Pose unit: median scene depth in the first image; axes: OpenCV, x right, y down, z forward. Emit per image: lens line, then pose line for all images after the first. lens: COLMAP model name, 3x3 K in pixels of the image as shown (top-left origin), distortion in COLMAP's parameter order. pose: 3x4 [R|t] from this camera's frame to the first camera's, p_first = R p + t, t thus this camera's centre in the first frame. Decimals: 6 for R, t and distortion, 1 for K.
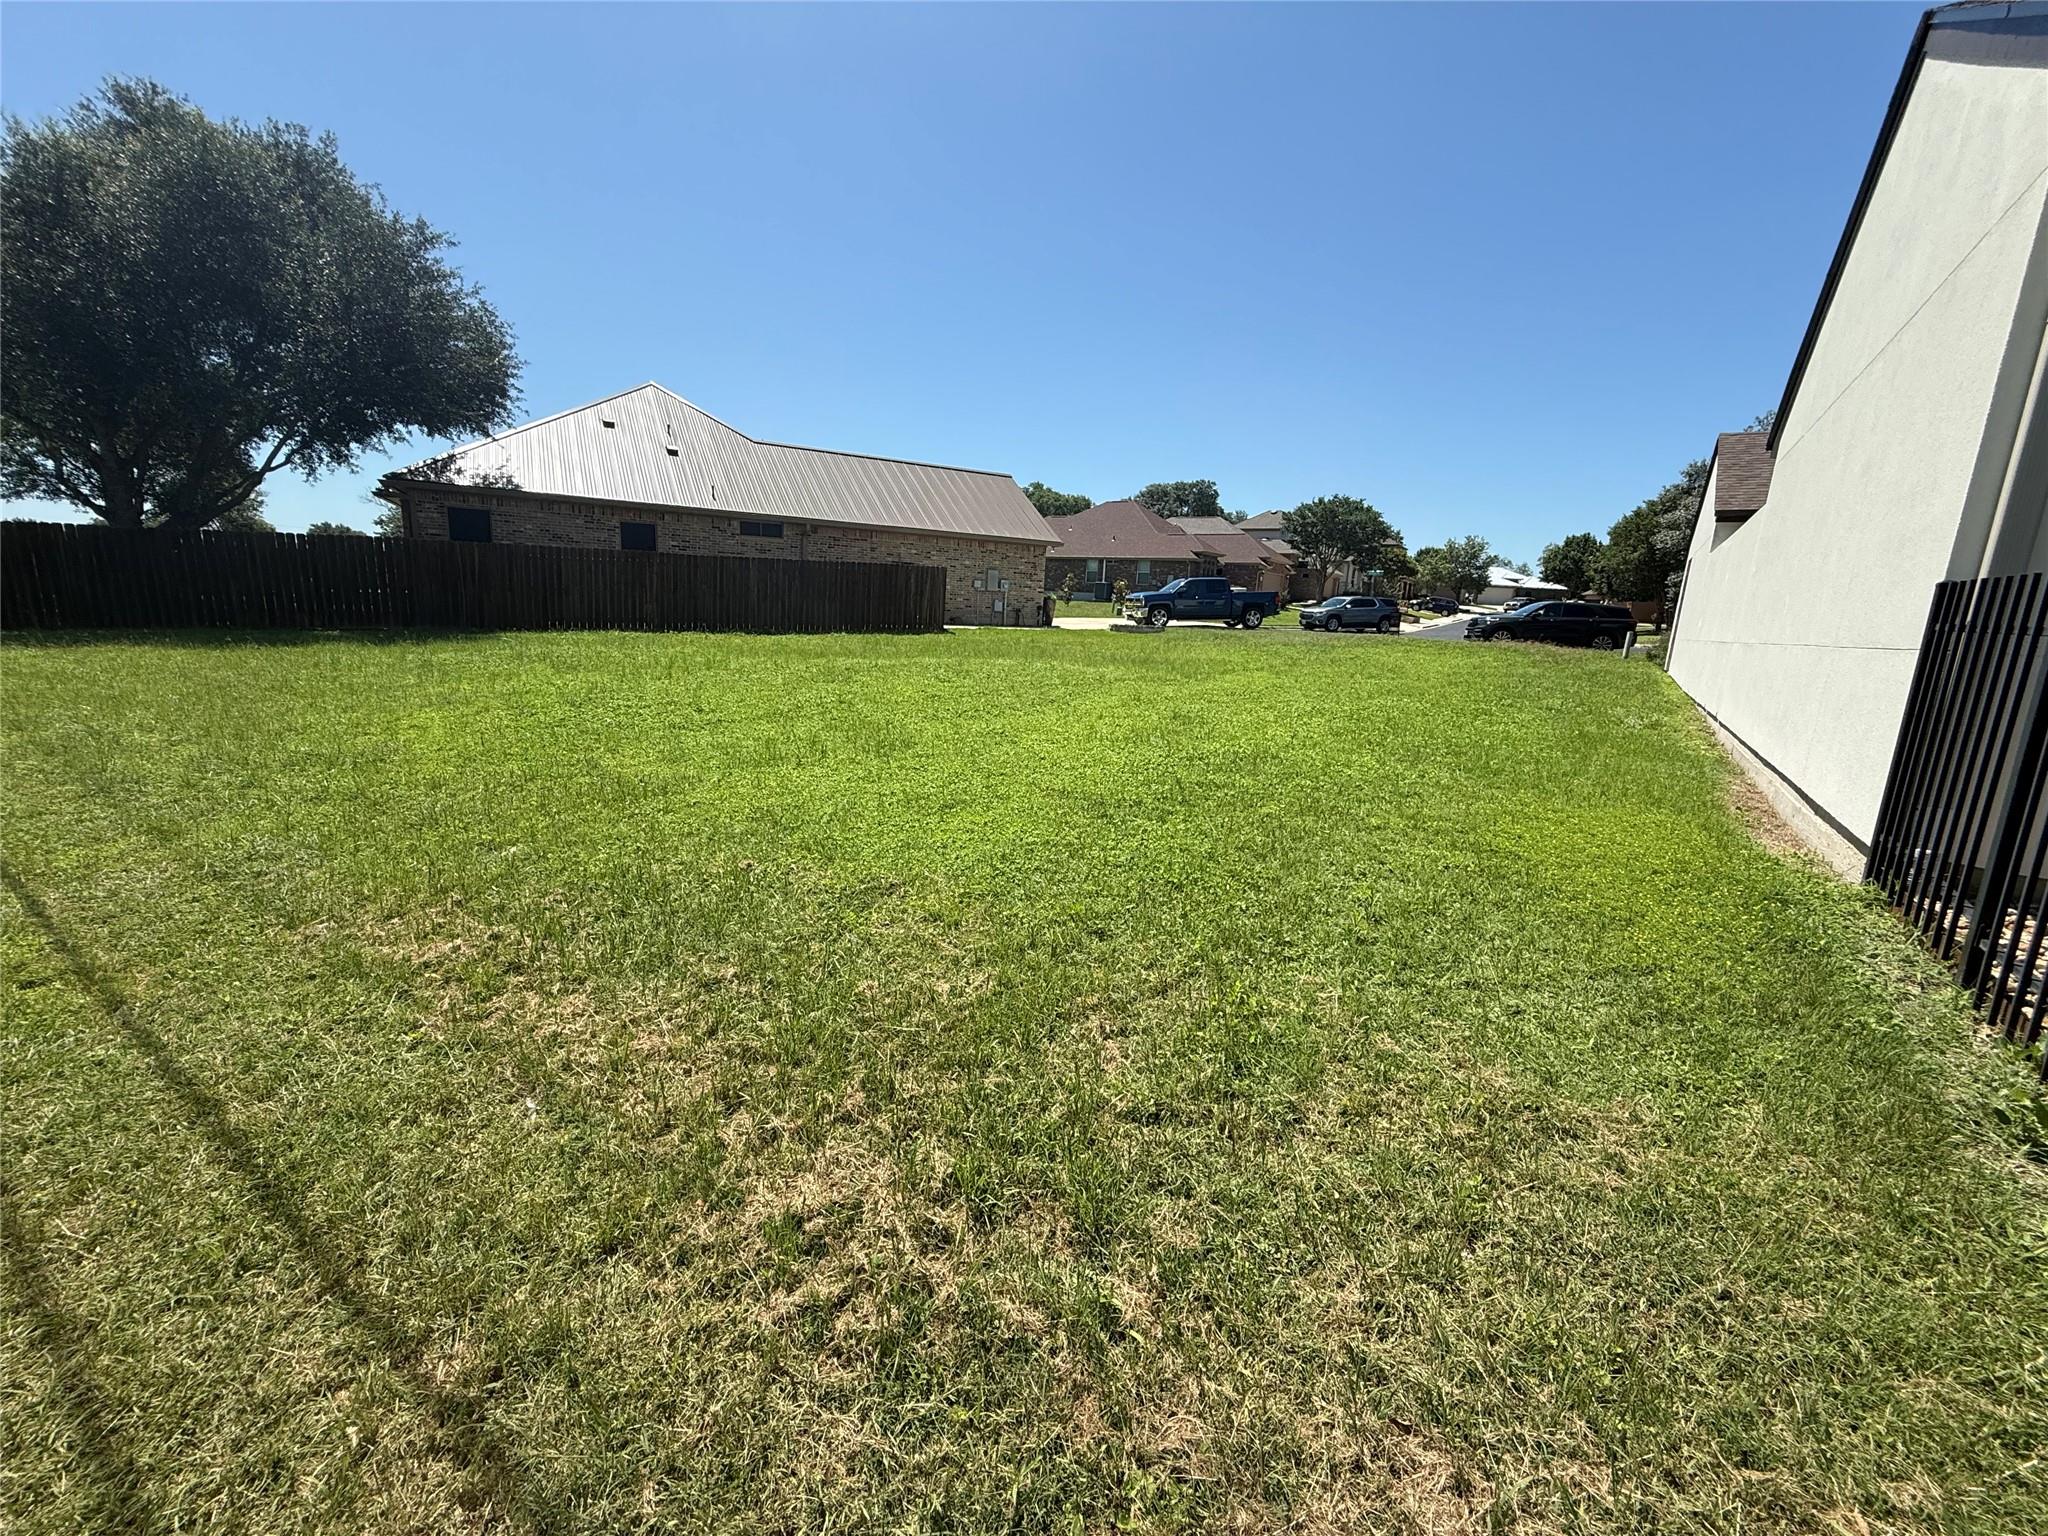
lens RADIAL K [[812.9, 0, 1019.4], [0, 812.9, 768.0], [0, 0, 1]] dist [0.000323, -0.000056]
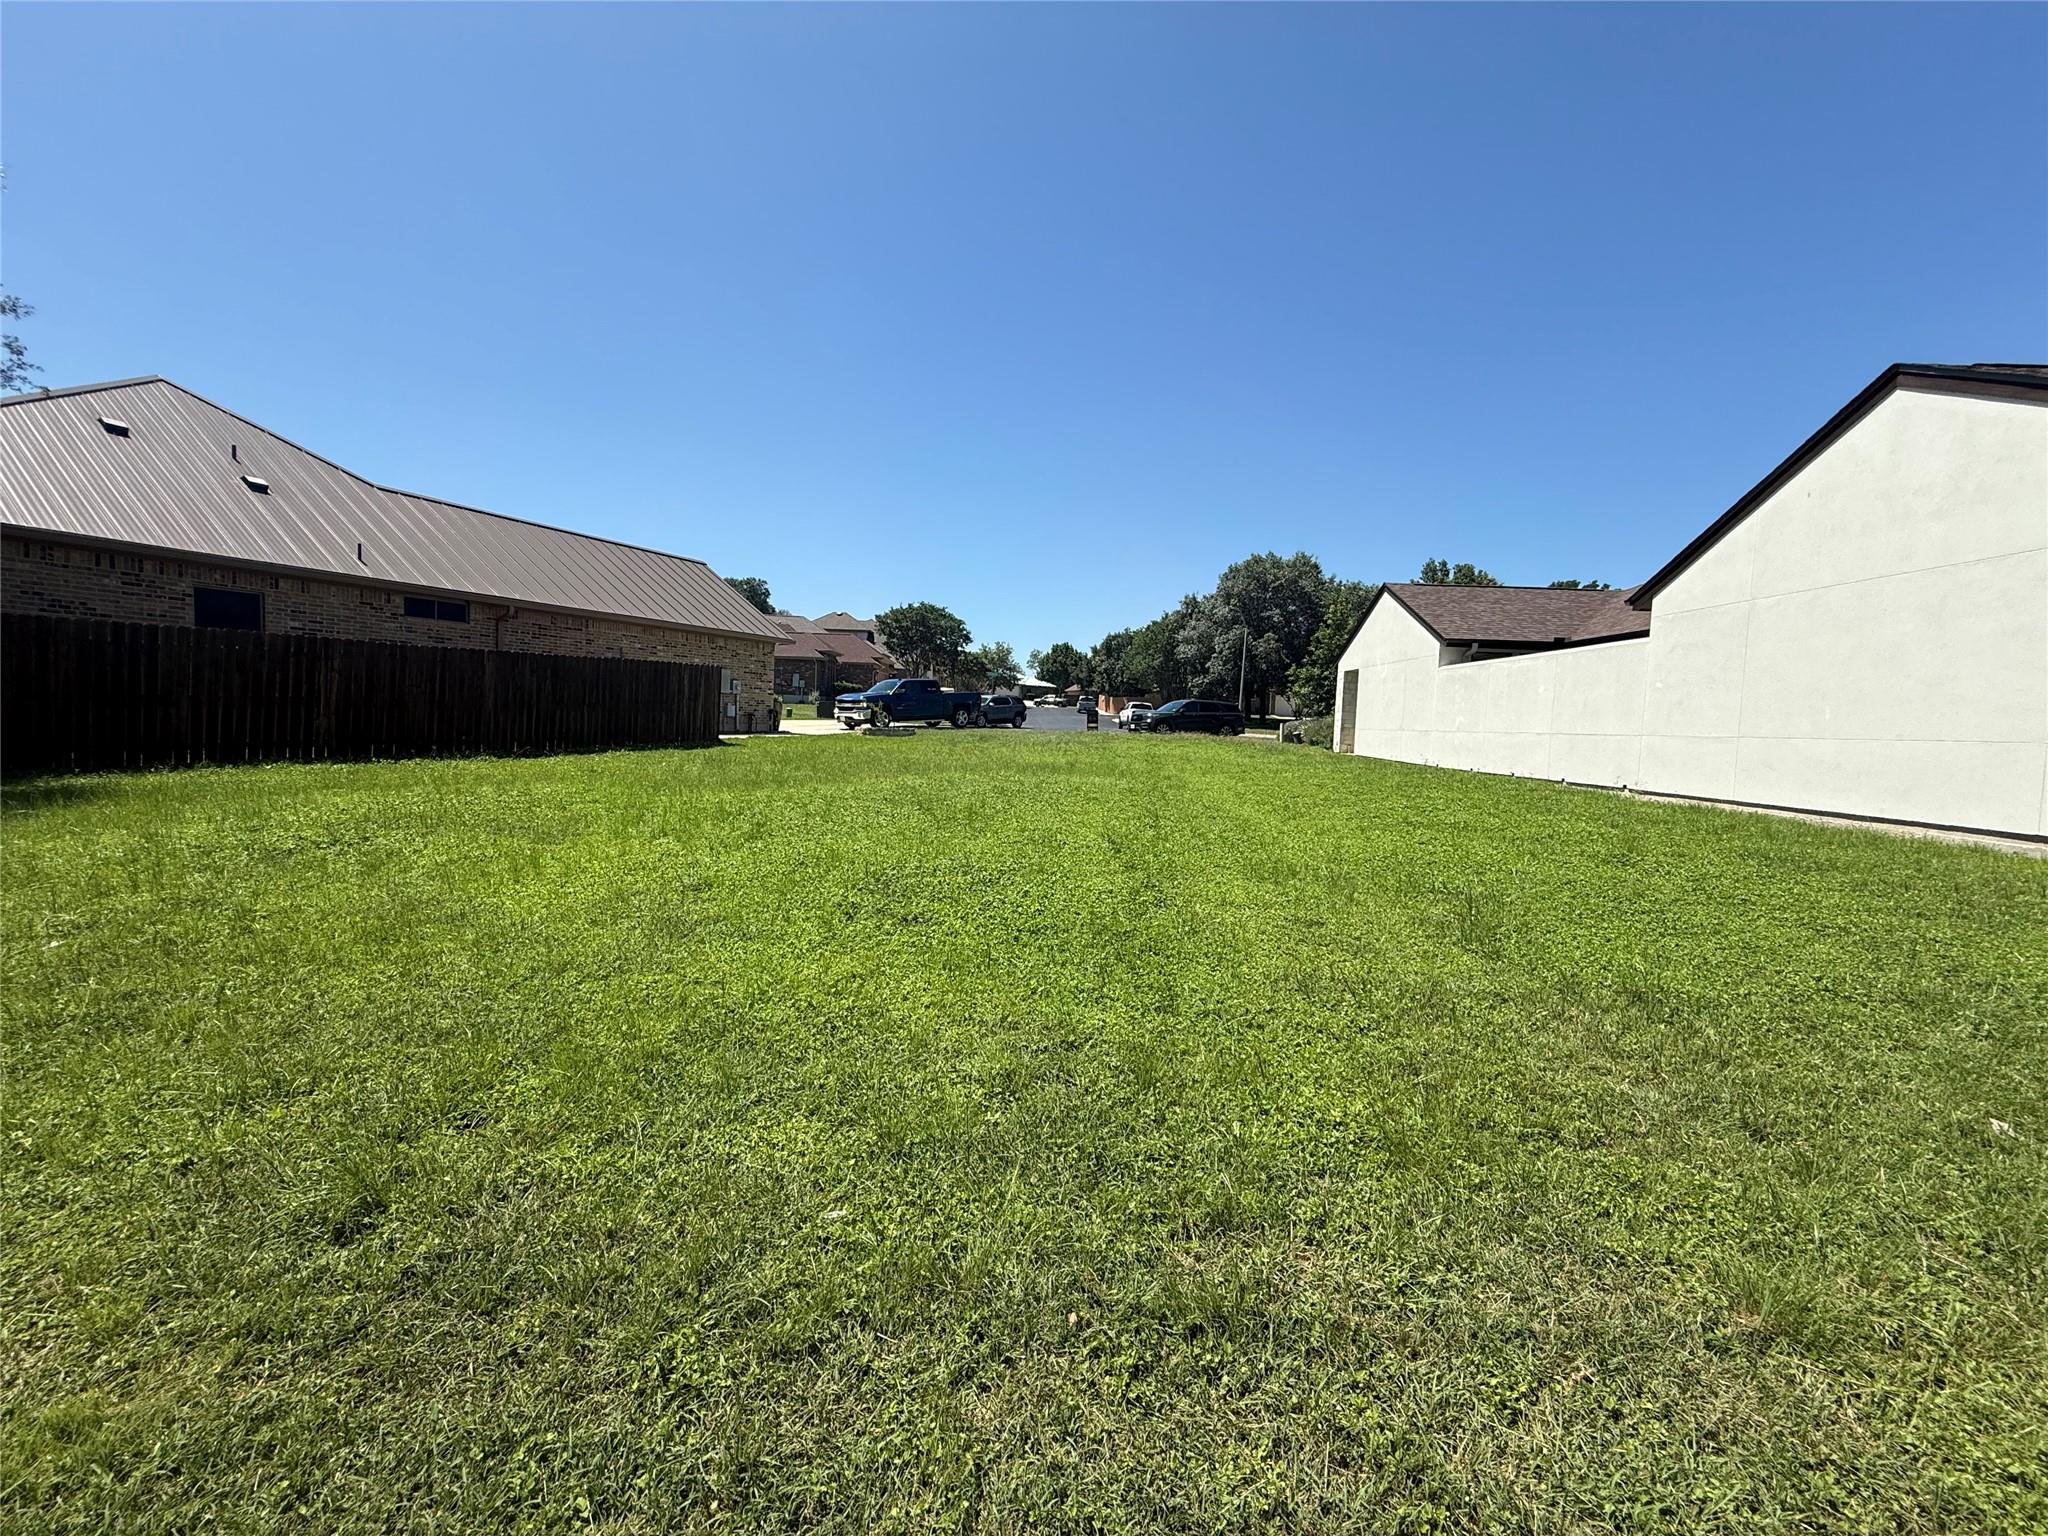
lens RADIAL K [[825.7, 0, 999.5], [0, 825.7, 734.8], [0, 0, 1]] dist [-0.000651, 0.000215]
pose [[0.831151, -0.031988, 0.555126, -1.081867], [0.118474, 0.985608, -0.120588, -0.146298], [-0.543279, 0.165995, 0.822979, 0.567548]]
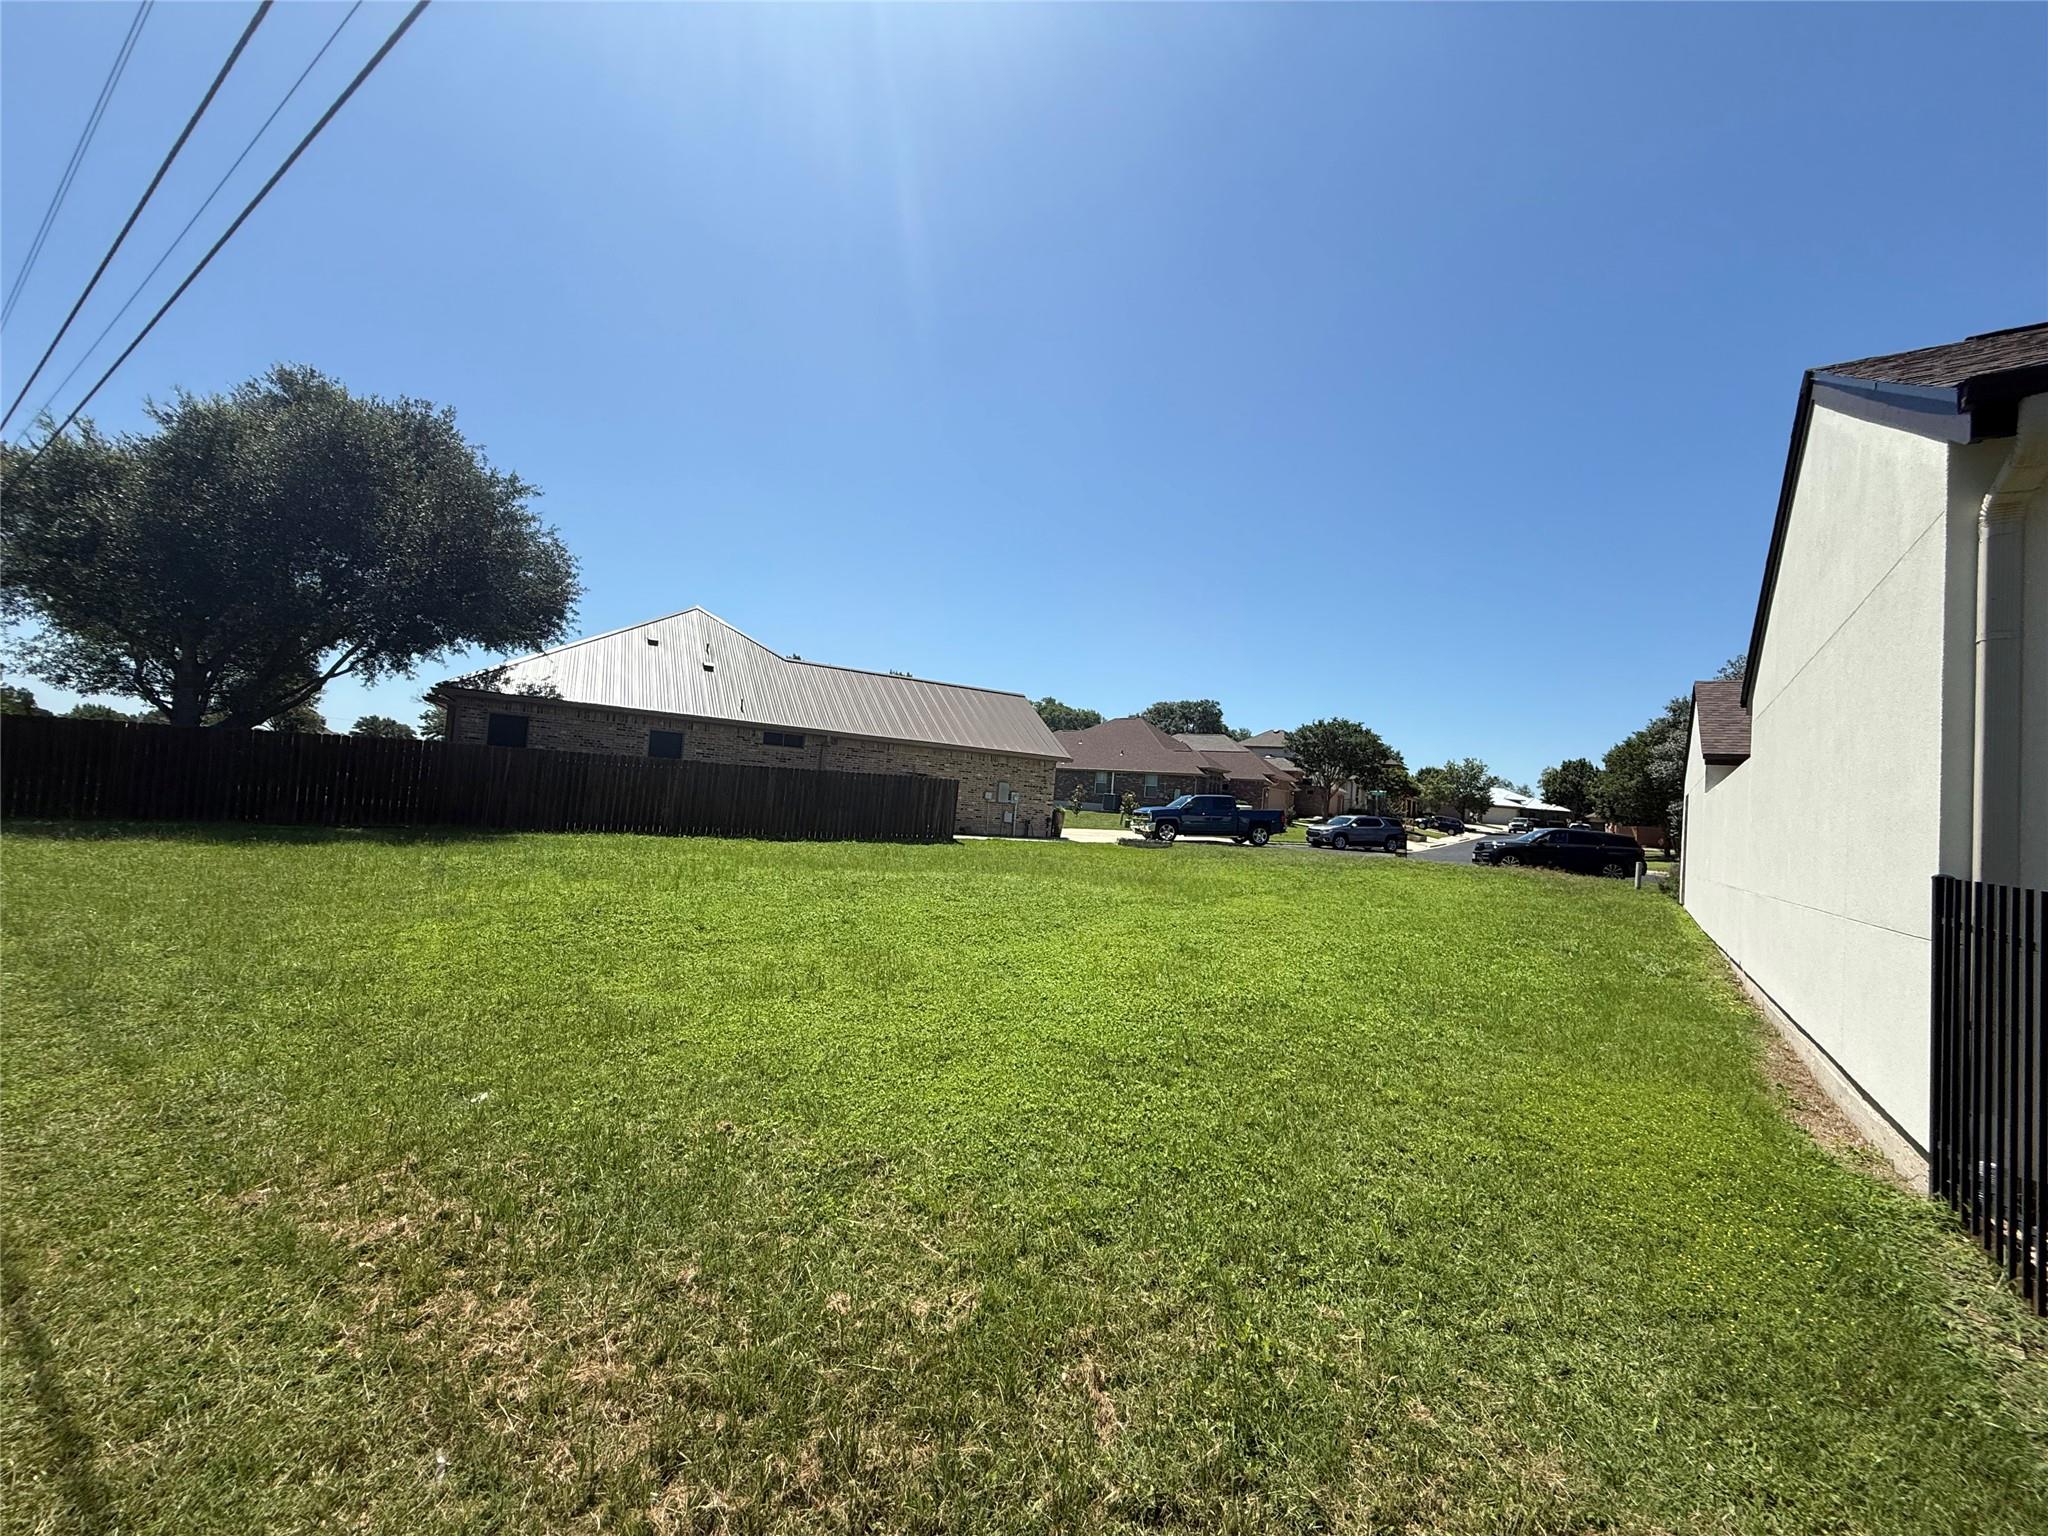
lens RADIAL K [[813.5, 0, 1019.3], [0, 813.5, 768.8], [0, 0, 1]] dist [-0.000406, 0.000444]
pose [[0.999525, 0.027328, -0.014275, 0.004466], [-0.029990, 0.969178, -0.244530, -0.037540], [0.007152, 0.244842, 0.969537, -0.008676]]
